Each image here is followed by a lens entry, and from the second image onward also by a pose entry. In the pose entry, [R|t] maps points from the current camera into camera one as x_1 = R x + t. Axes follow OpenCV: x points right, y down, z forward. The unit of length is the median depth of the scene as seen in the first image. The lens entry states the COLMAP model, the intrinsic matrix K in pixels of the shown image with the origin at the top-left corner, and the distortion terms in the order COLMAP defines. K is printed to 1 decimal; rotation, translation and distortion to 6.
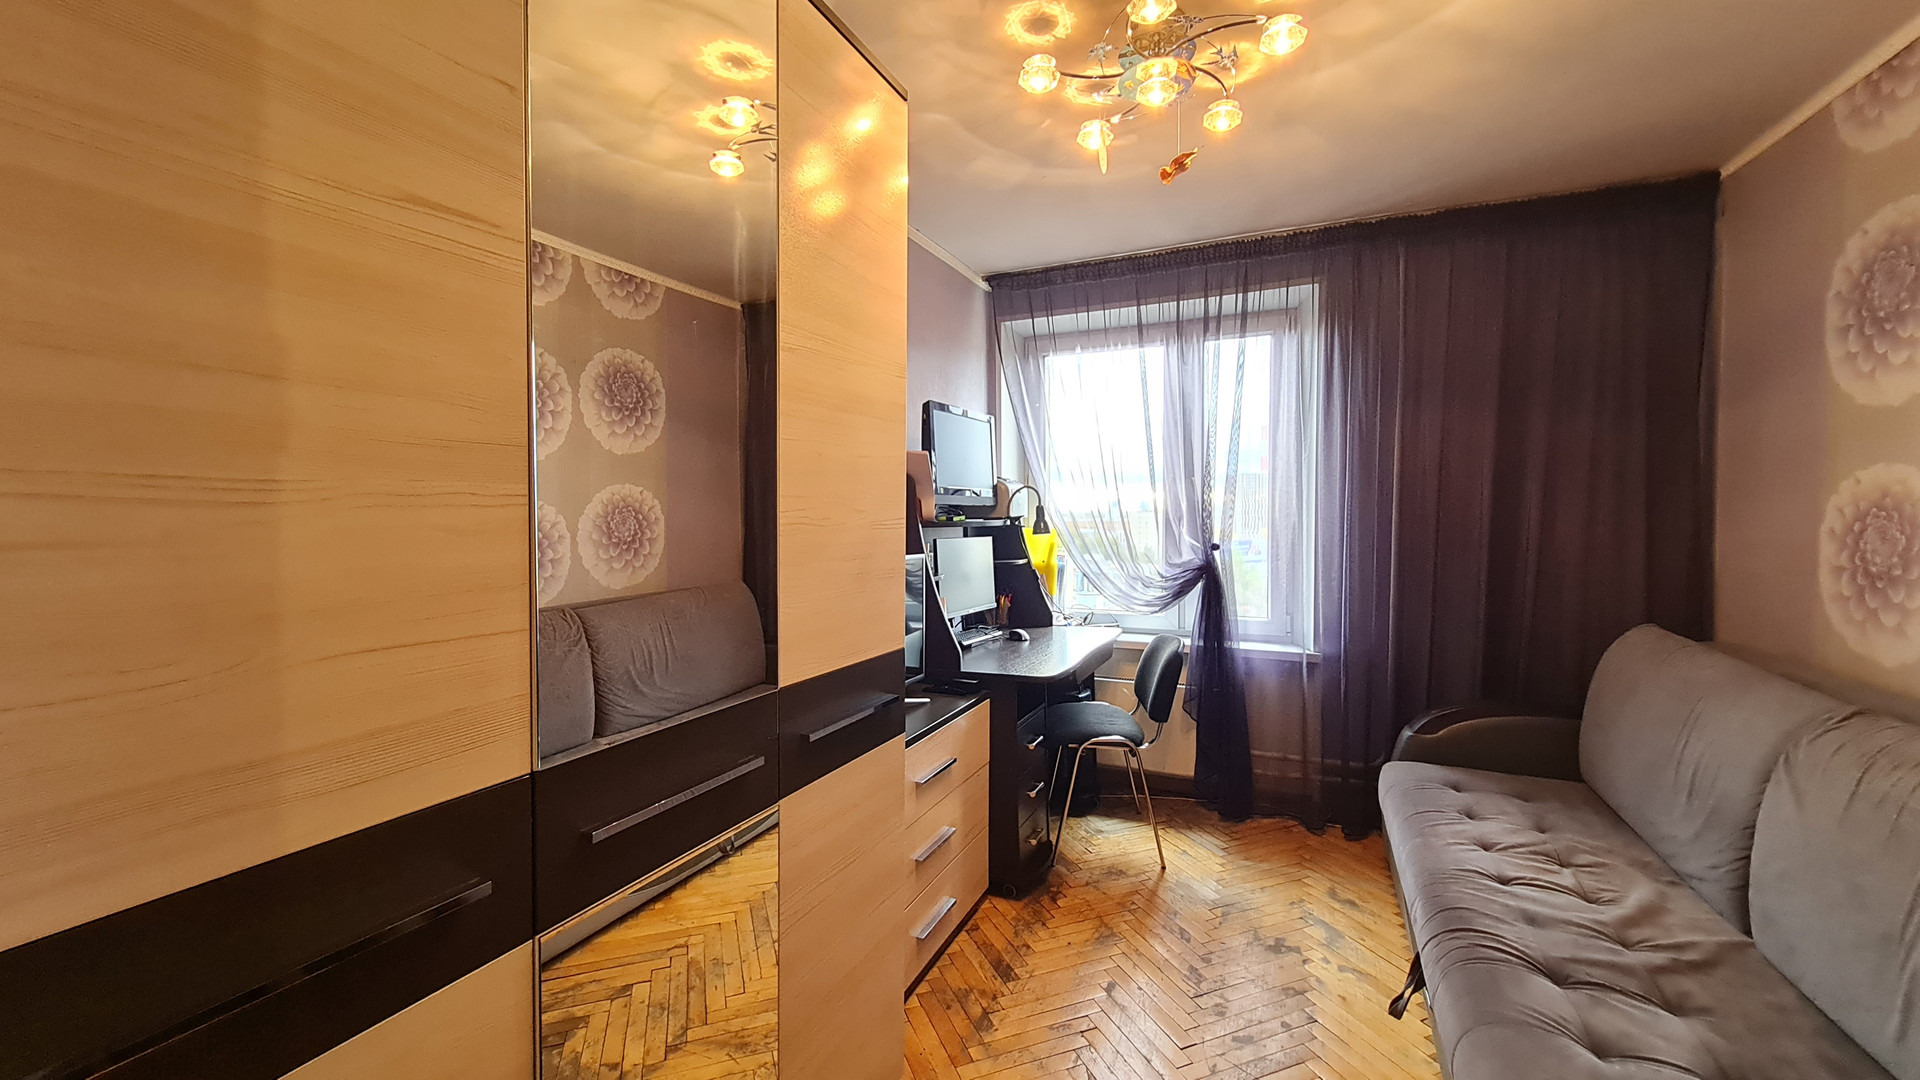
lens RADIAL K [[753.1, 0, 966.0], [0, 753.1, 546.4], [0, 0, 1]] dist [0.009190, 0.000478]
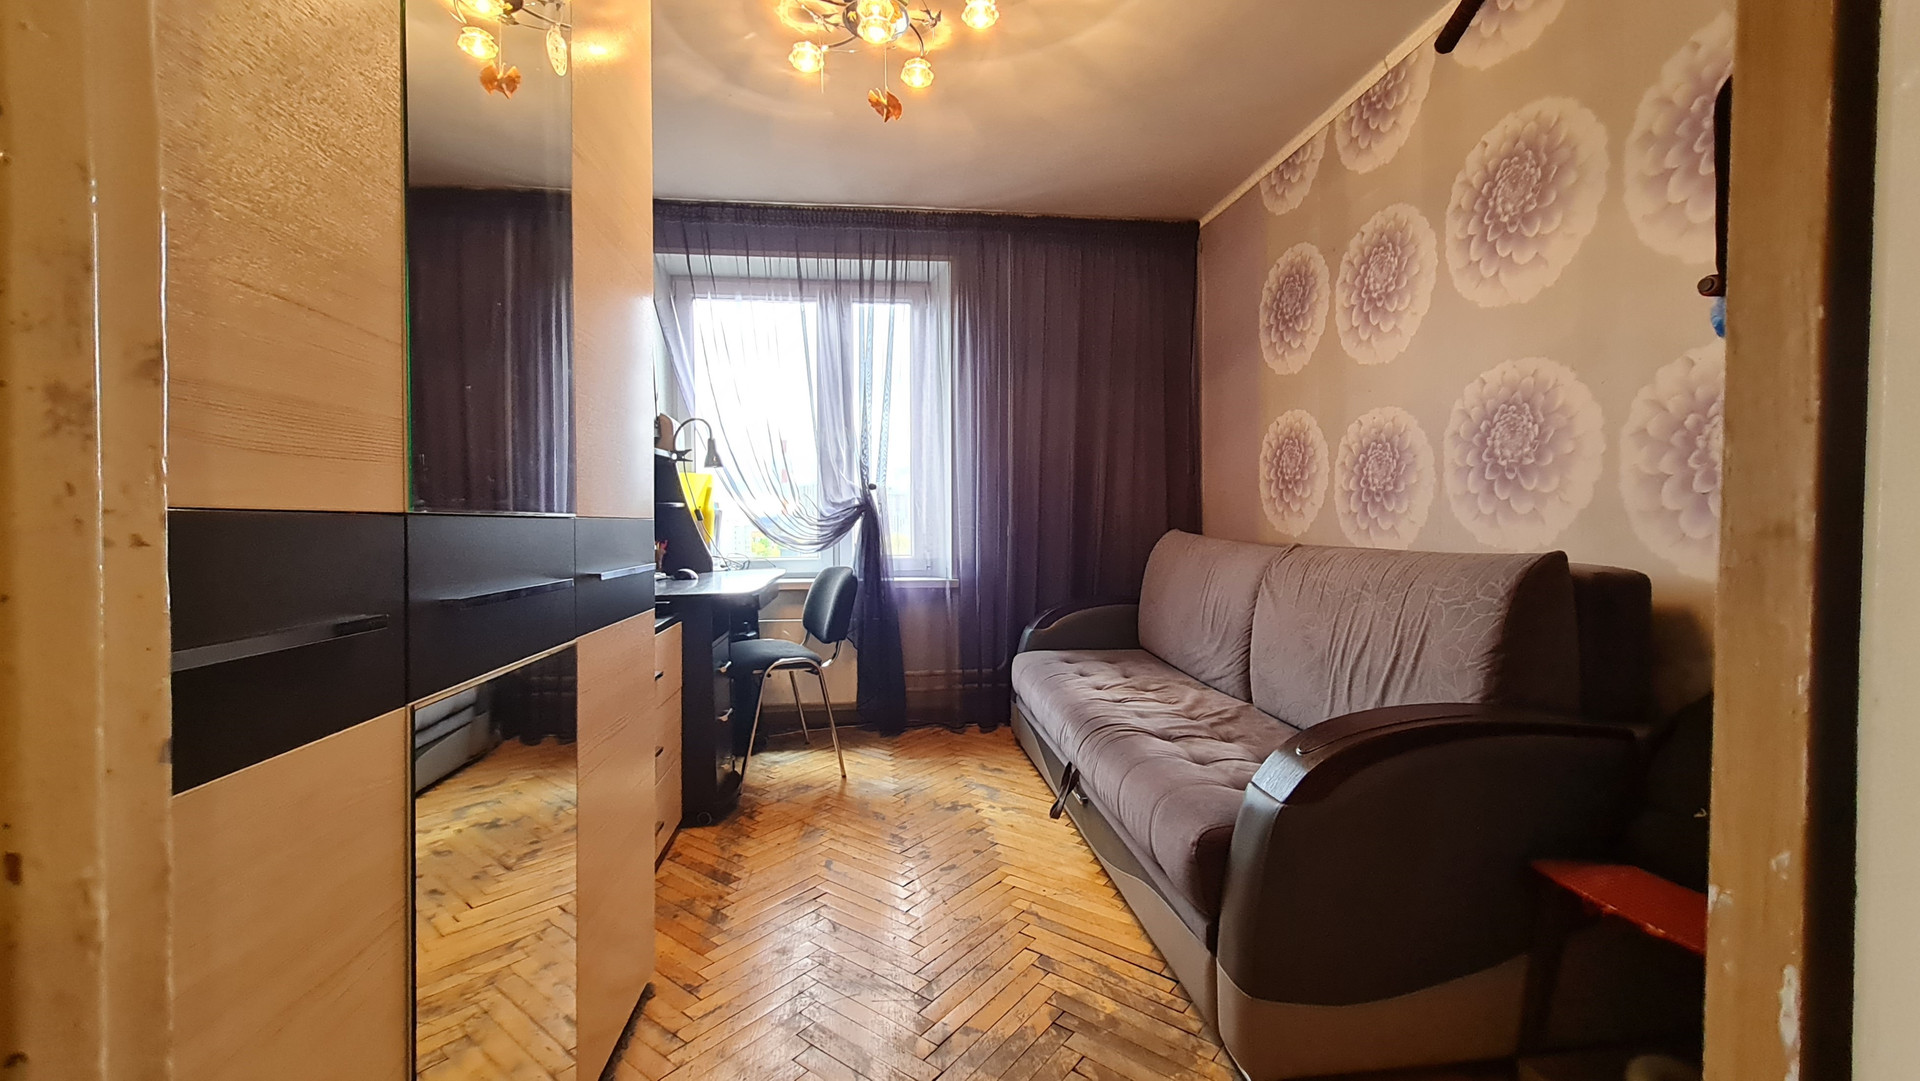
lens RADIAL K [[762.4, 0, 950.3], [0, 762.4, 545.9], [0, 0, 1]] dist [0.010746, 0.000302]
pose [[0.867328, -0.016423, 0.497467, -0.159004], [0.022373, 0.999732, -0.006001, 0.121939], [-0.497235, 0.016334, 0.867462, -0.023886]]
